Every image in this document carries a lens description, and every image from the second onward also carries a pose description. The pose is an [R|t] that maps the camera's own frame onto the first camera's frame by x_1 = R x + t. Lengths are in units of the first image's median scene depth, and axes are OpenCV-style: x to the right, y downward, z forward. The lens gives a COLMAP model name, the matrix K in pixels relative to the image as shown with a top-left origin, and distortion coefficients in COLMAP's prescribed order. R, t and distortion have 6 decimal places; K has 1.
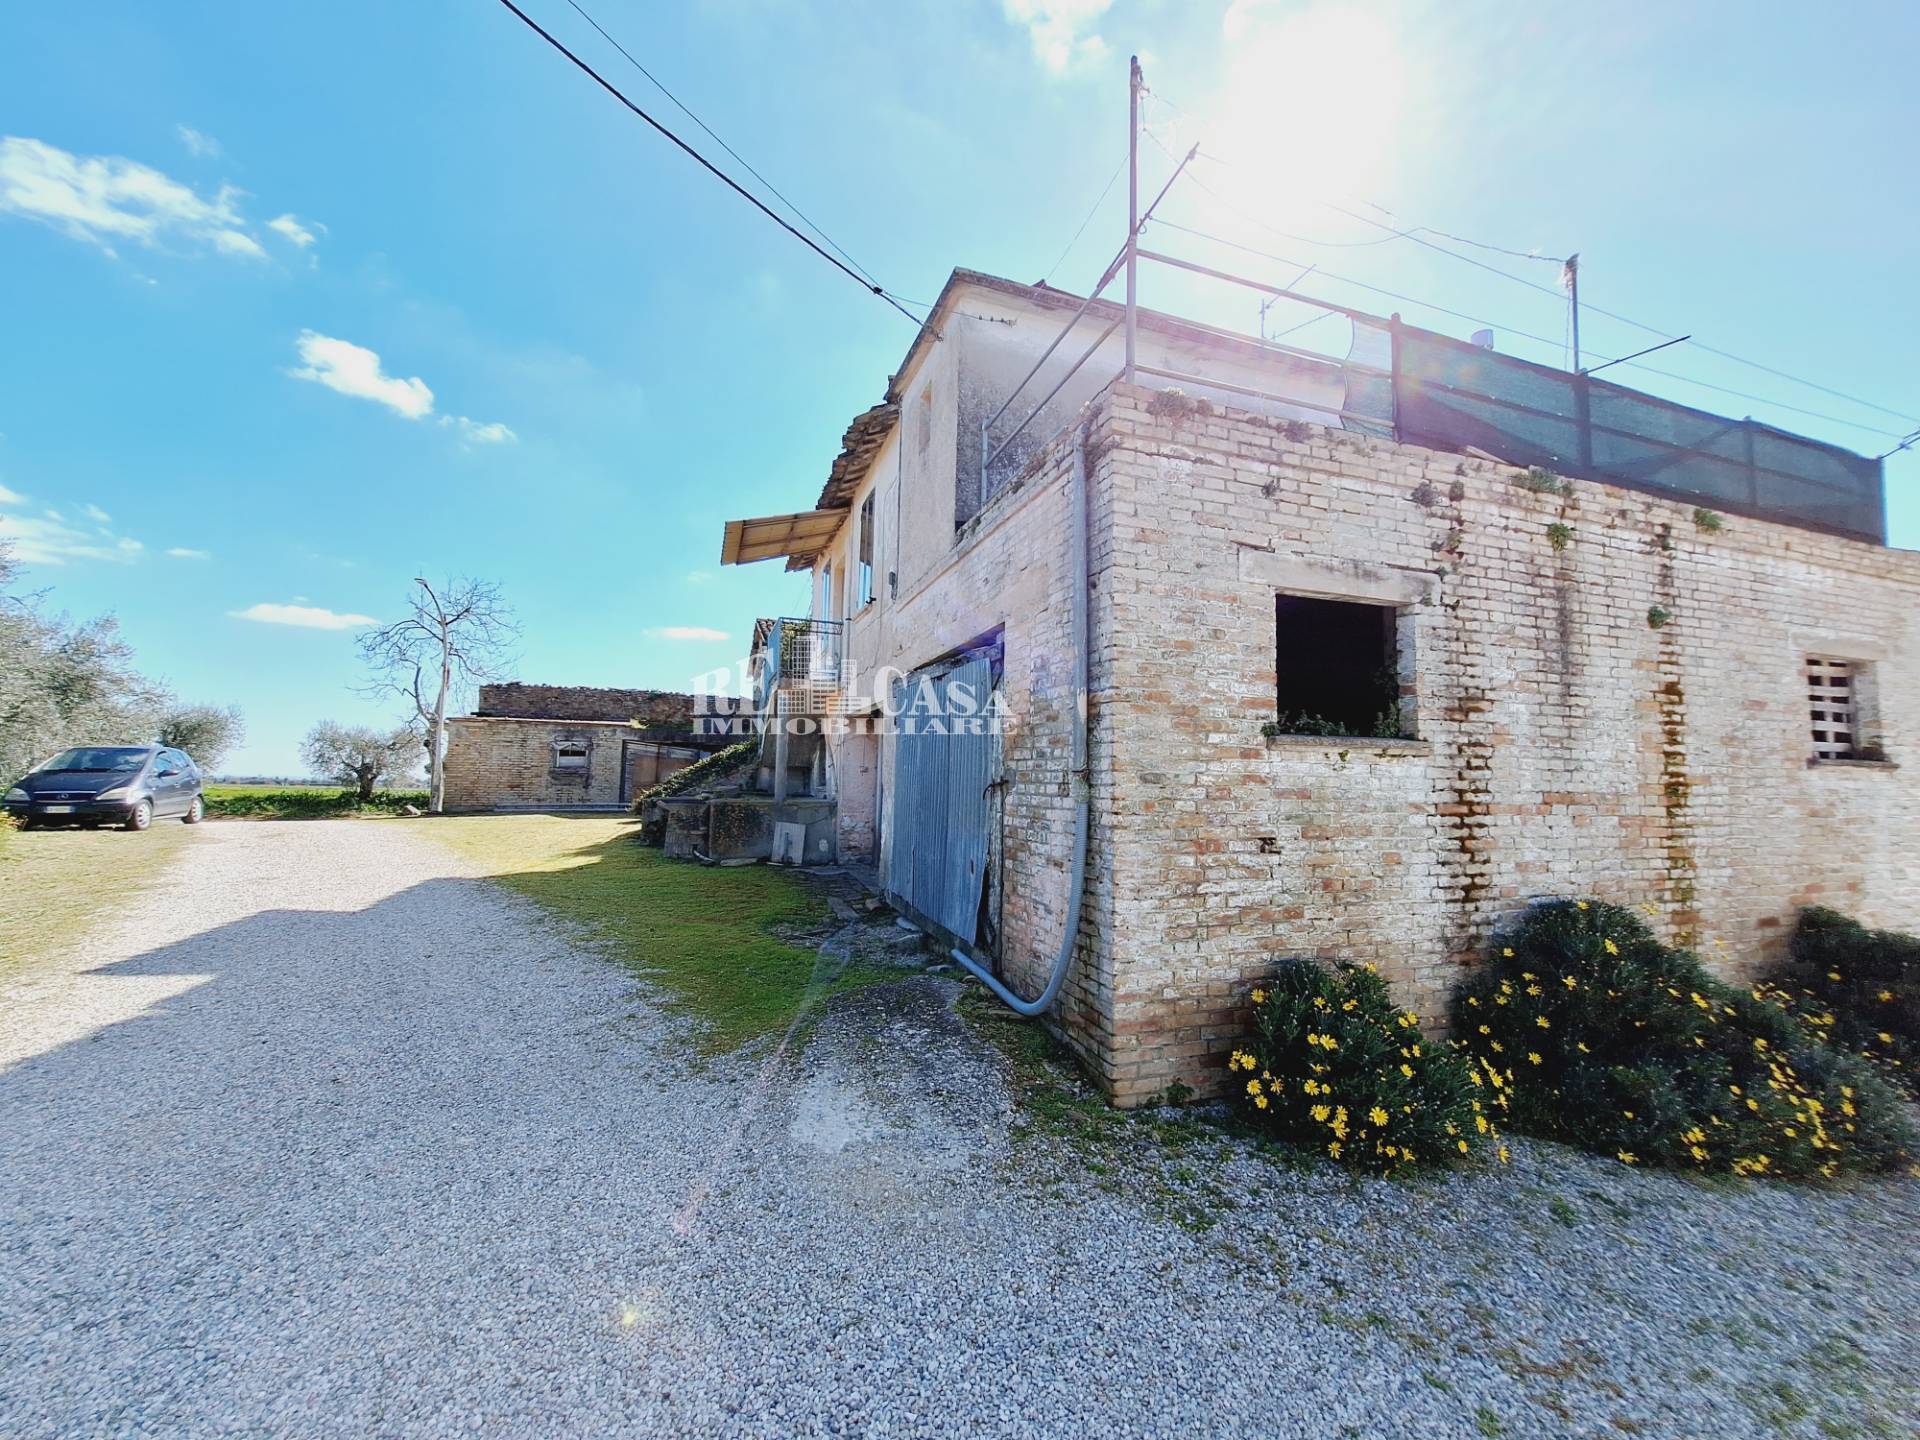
lens RADIAL K [[753.8, 0, 966.9], [0, 753.8, 719.9], [0, 0, 1]] dist [-0.001860, 0.001728]
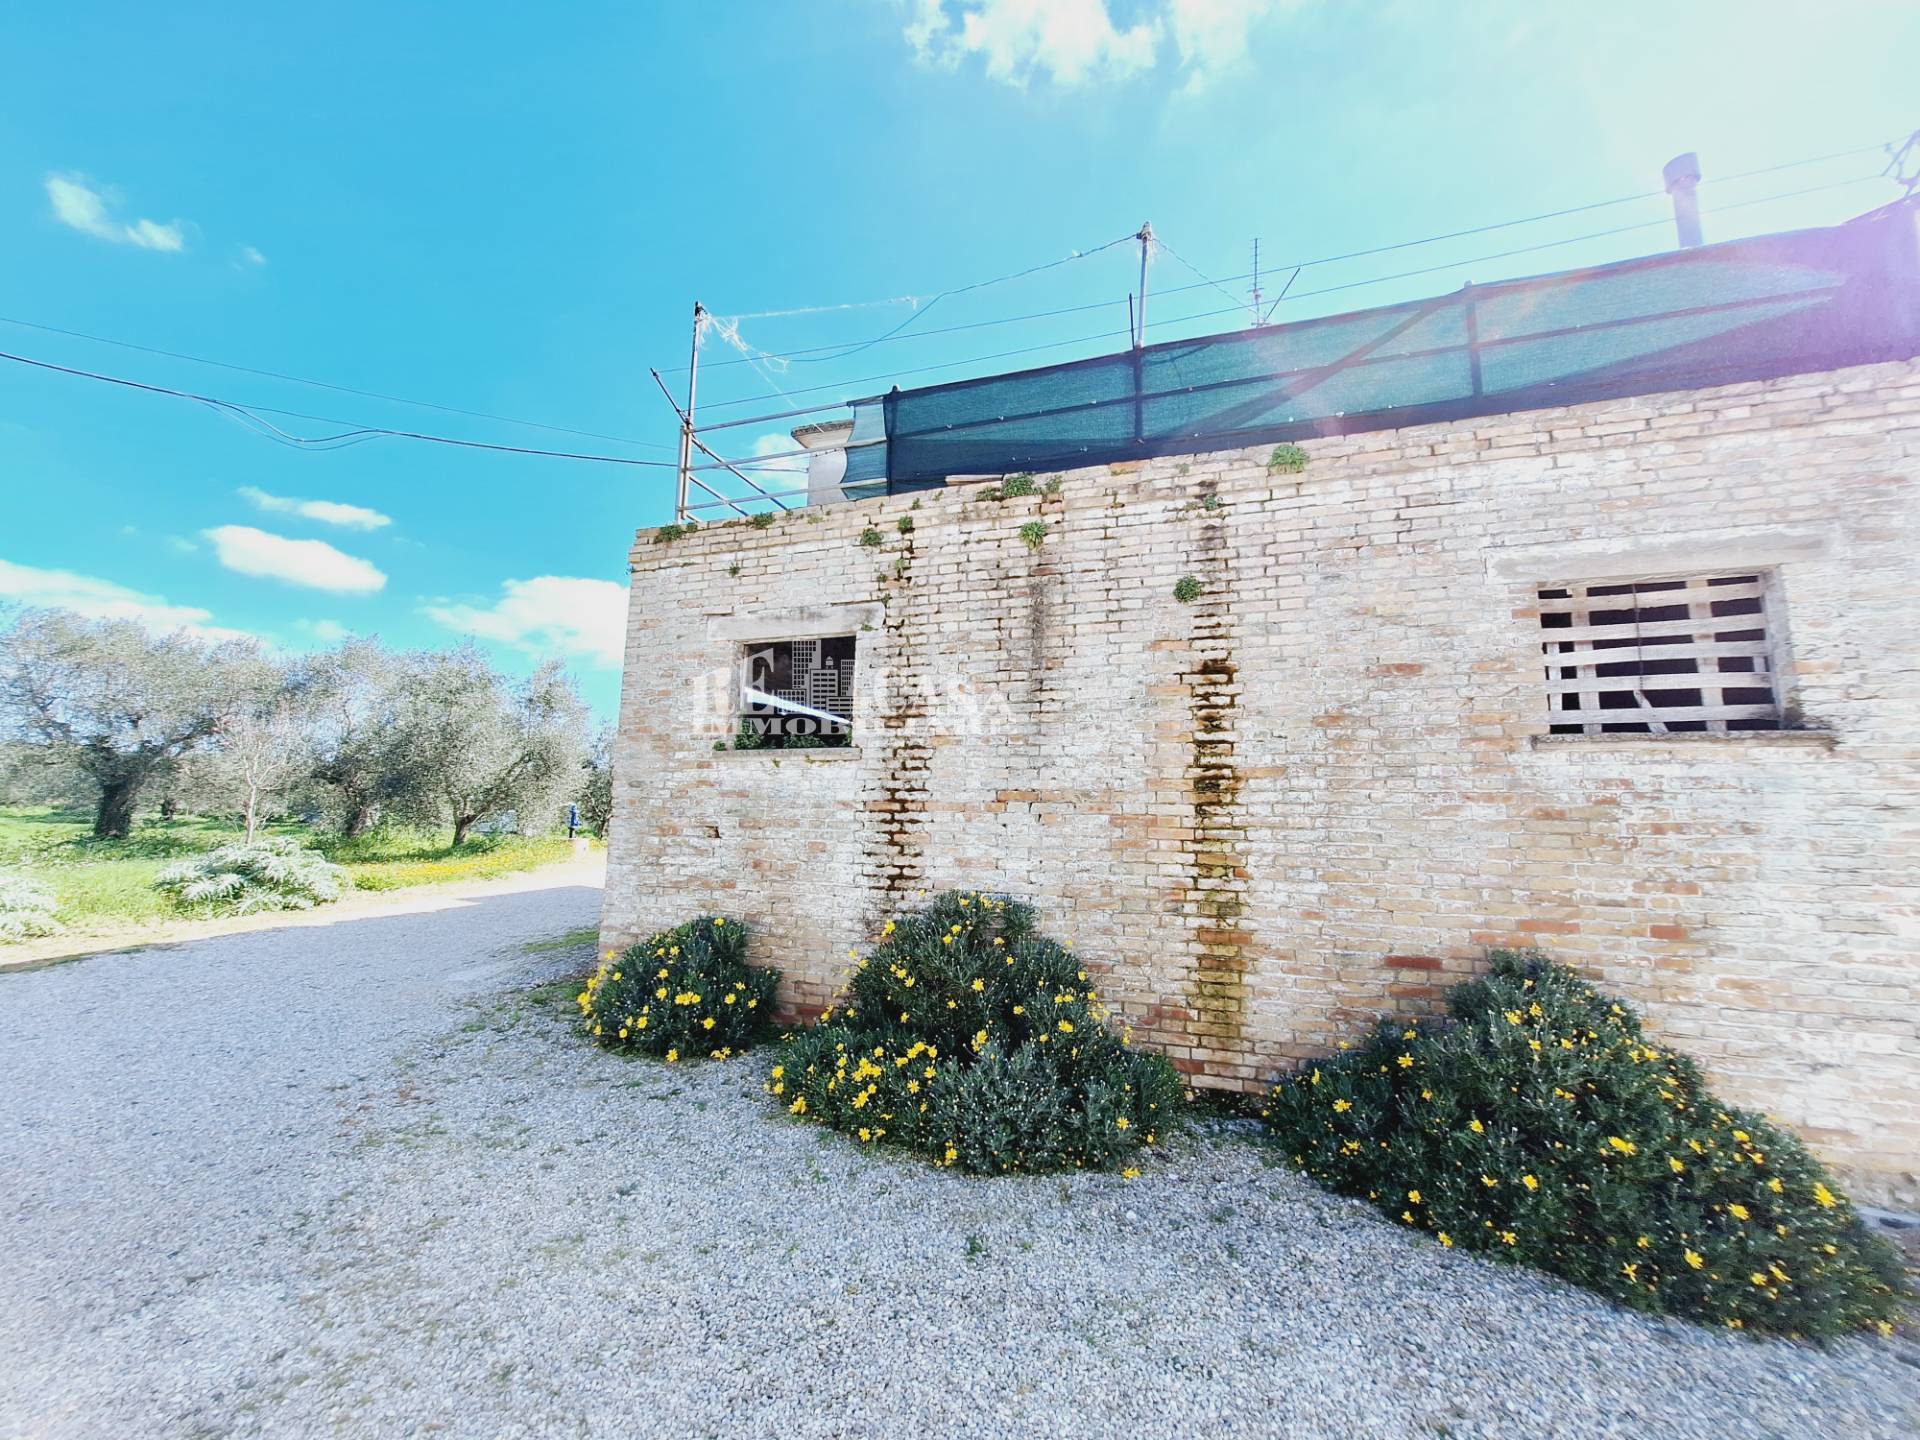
lens RADIAL K [[753.8, 0, 953.6], [0, 753.8, 717.4], [0, 0, 1]] dist [-0.001860, 0.001728]
pose [[0.788654, -0.091761, -0.607951, 1.258443], [0.044664, 0.994738, -0.092201, 0.084234], [0.613213, 0.045561, 0.788603, 0.150252]]
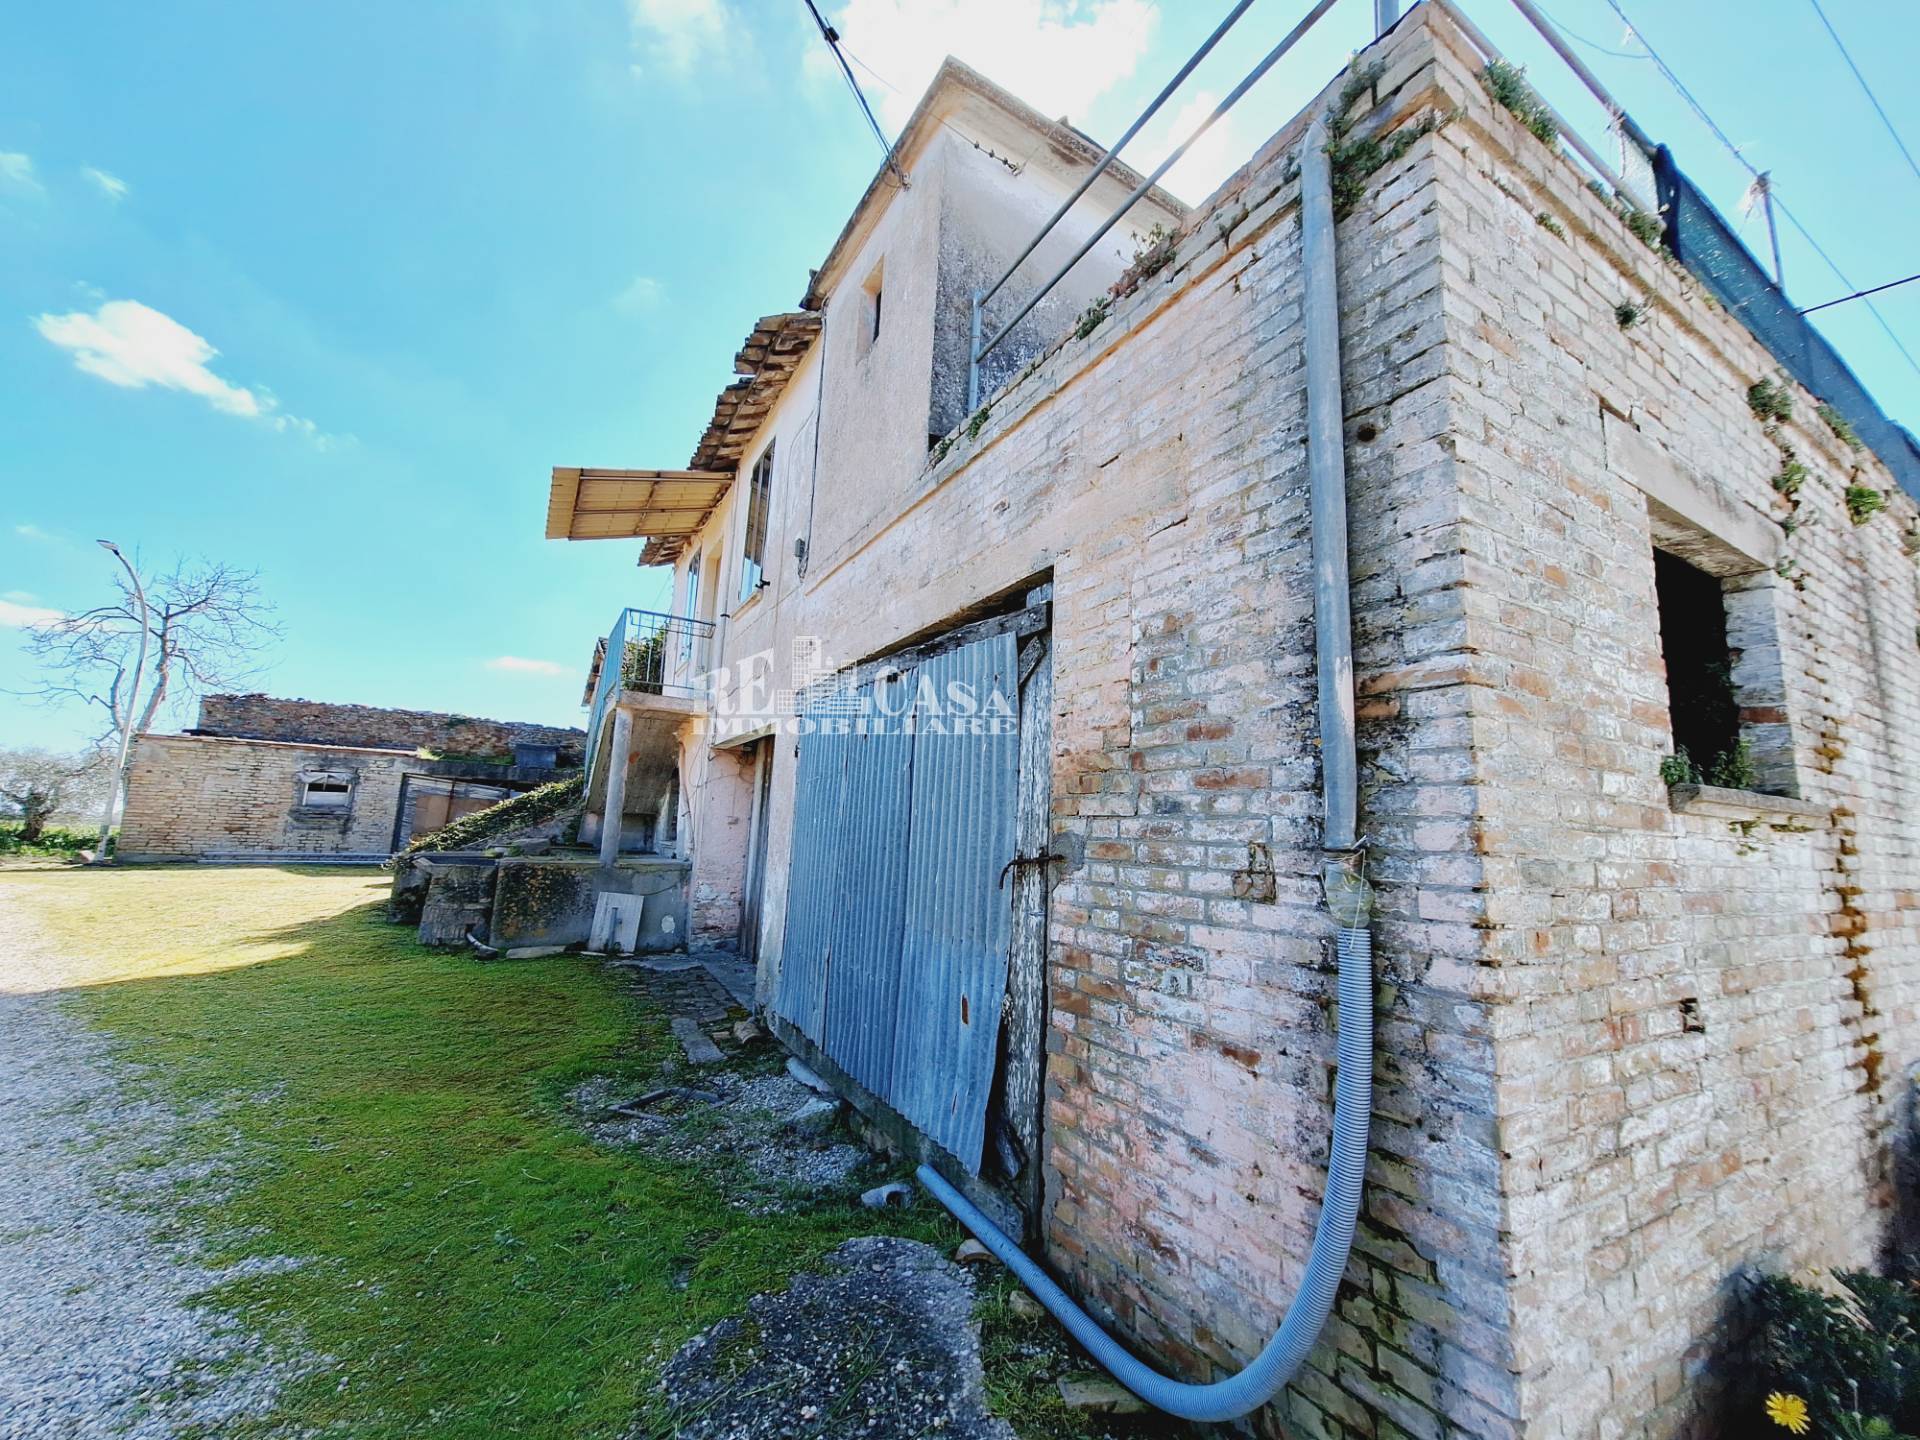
lens RADIAL K [[753.8, 0, 972.8], [0, 753.8, 719.9], [0, 0, 1]] dist [-0.001860, 0.001728]
pose [[0.980591, 0.050932, 0.189333, -0.109785], [-0.037743, 0.996645, -0.072628, 0.026407], [-0.192396, 0.064073, 0.979223, 0.487552]]
